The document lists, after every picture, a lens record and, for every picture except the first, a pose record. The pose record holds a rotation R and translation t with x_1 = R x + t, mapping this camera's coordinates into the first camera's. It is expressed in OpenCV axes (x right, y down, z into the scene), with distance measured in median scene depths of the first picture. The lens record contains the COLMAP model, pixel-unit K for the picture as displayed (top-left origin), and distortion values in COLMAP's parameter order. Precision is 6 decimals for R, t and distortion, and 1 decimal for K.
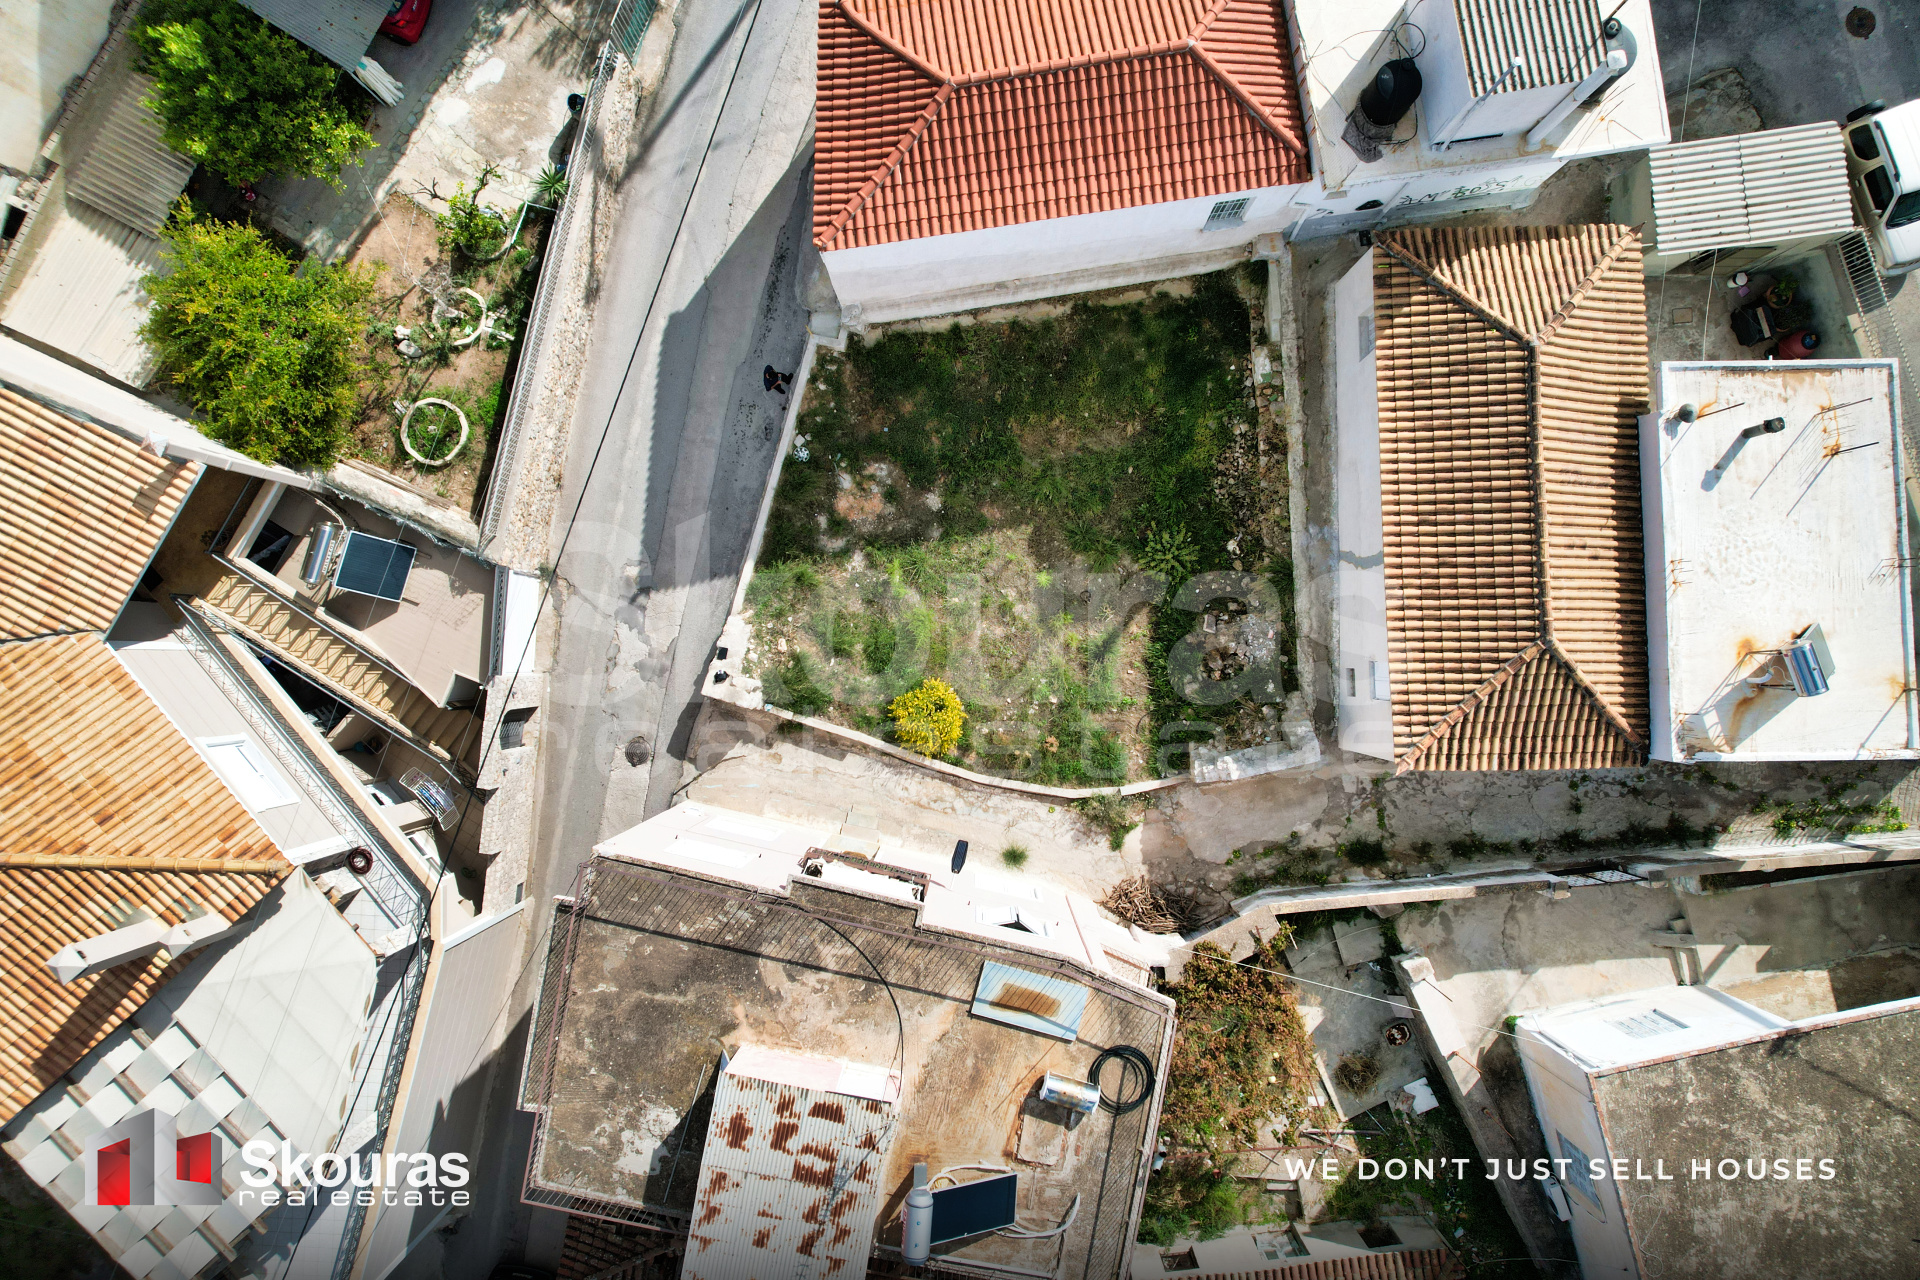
lens RADIAL K [[1233.4, 0, 968.2], [0, 1233.4, 642.6], [0, 0, 1]] dist [-0.070637, 0.062058]
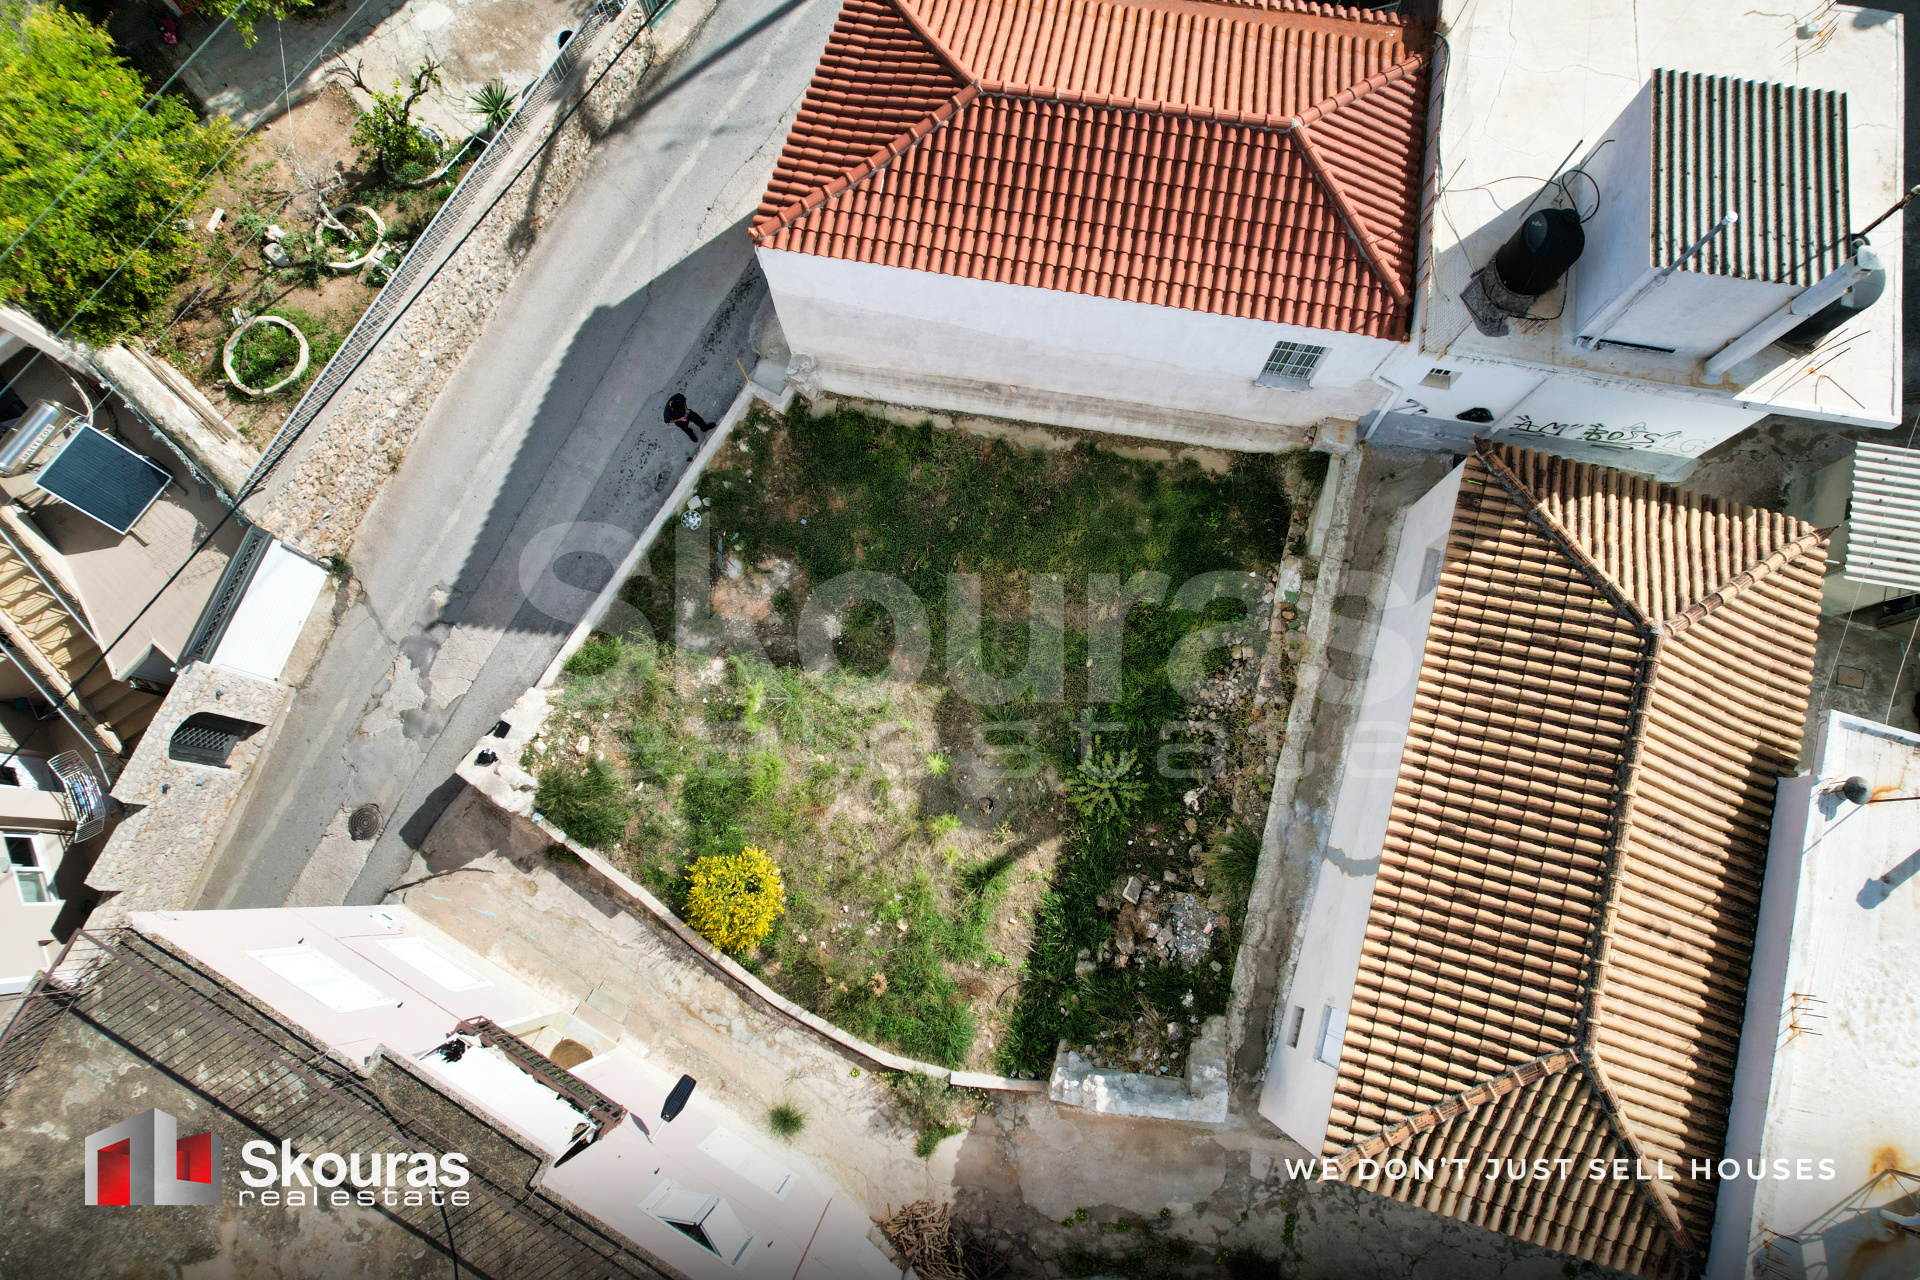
lens RADIAL K [[1233.4, 0, 968.2], [0, 1233.4, 642.6], [0, 0, 1]] dist [-0.070637, 0.062058]
pose [[0.953970, 0.294375, -0.057317, 0.118395], [-0.299895, 0.937751, -0.175173, 0.005061], [0.002182, 0.184299, 0.982868, 0.289681]]
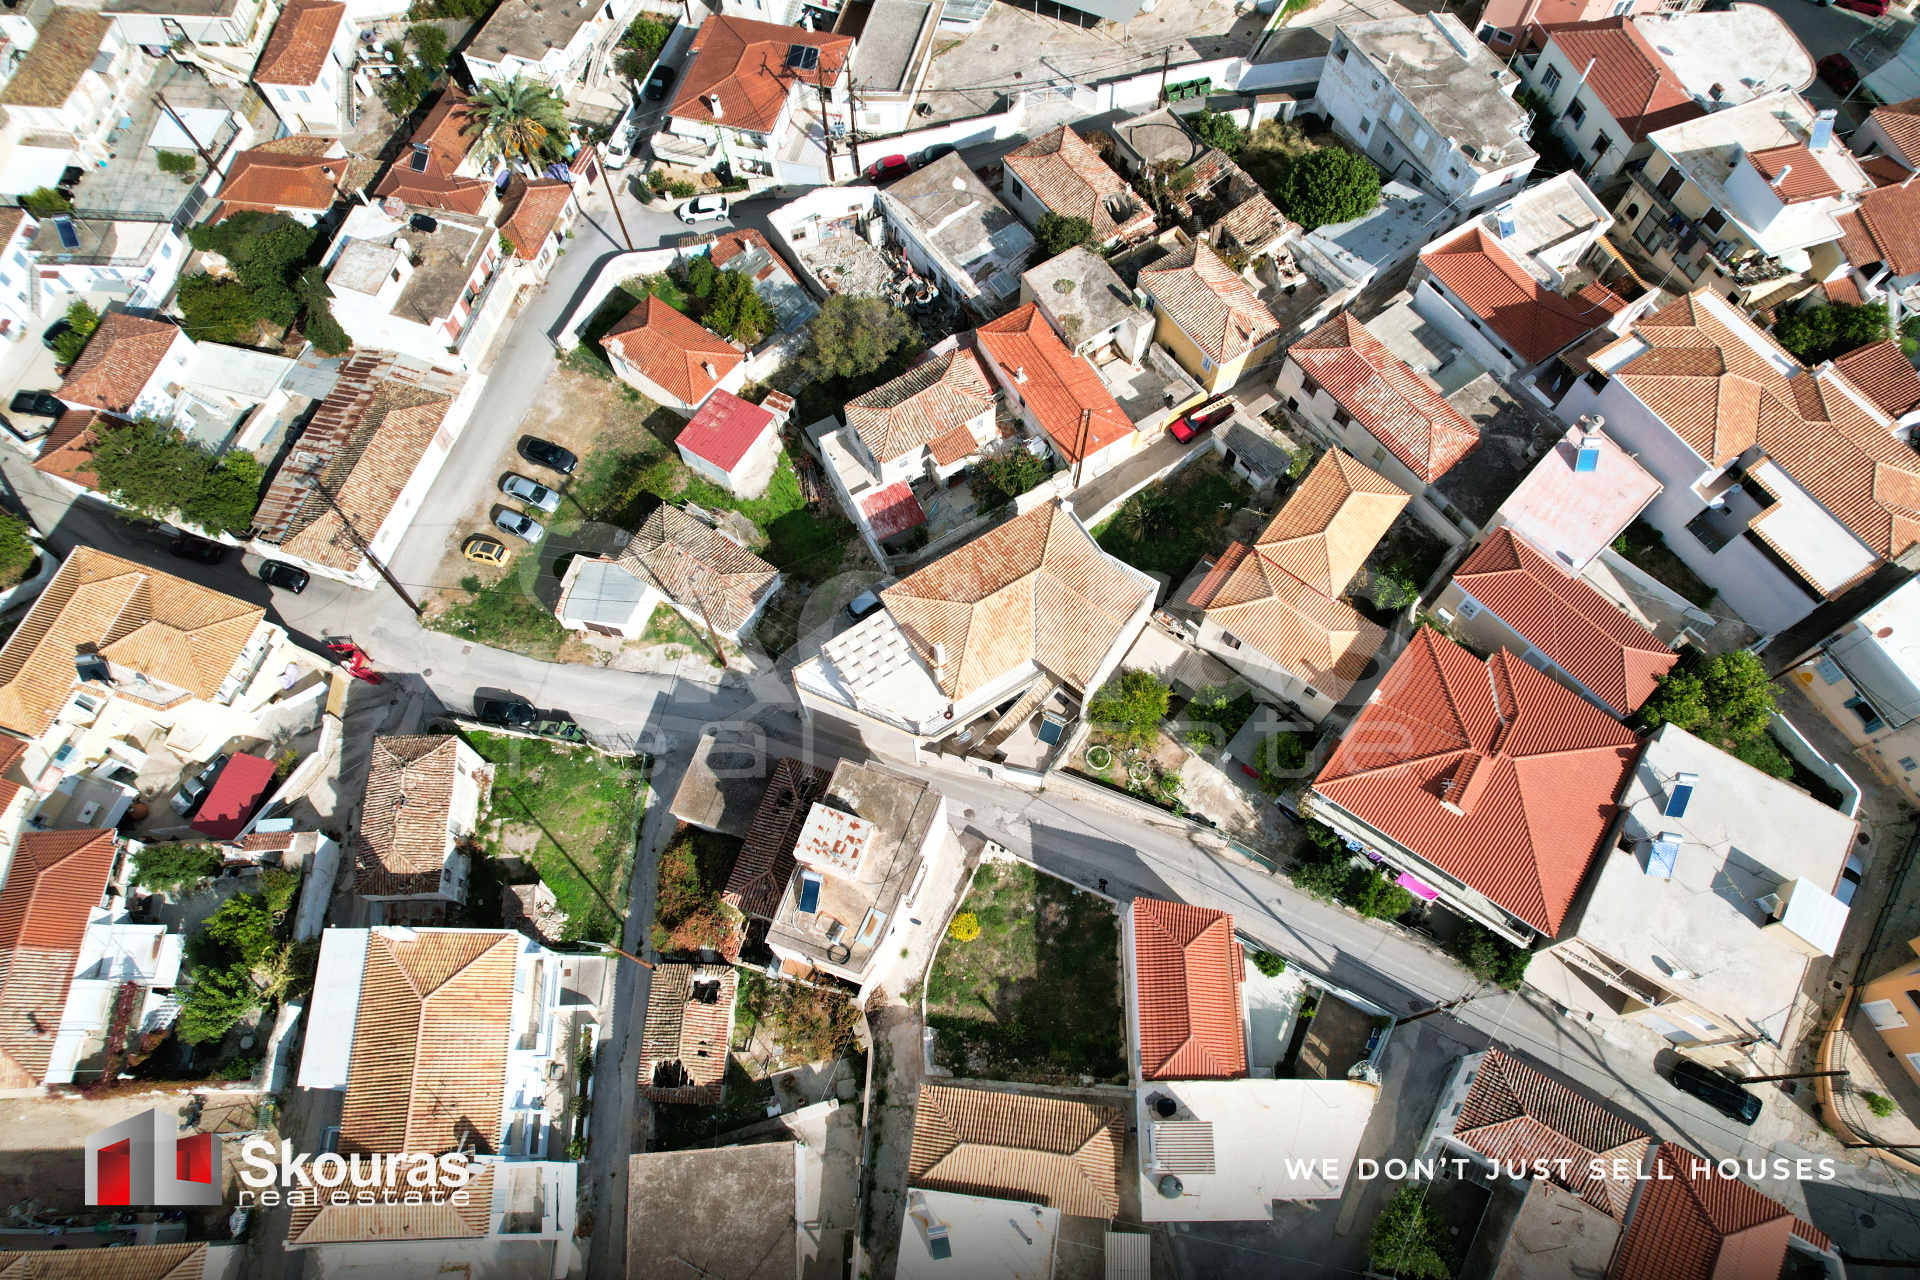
lens RADIAL K [[1245.5, 0, 980.8], [0, 1245.5, 620.7], [0, 0, 1]] dist [-0.073262, 0.055966]
pose [[-0.149585, 0.900581, -0.408140, 0.518707], [-0.988704, -0.132308, 0.070421, -0.078942], [0.009419, 0.414064, 0.910199, -1.873227]]
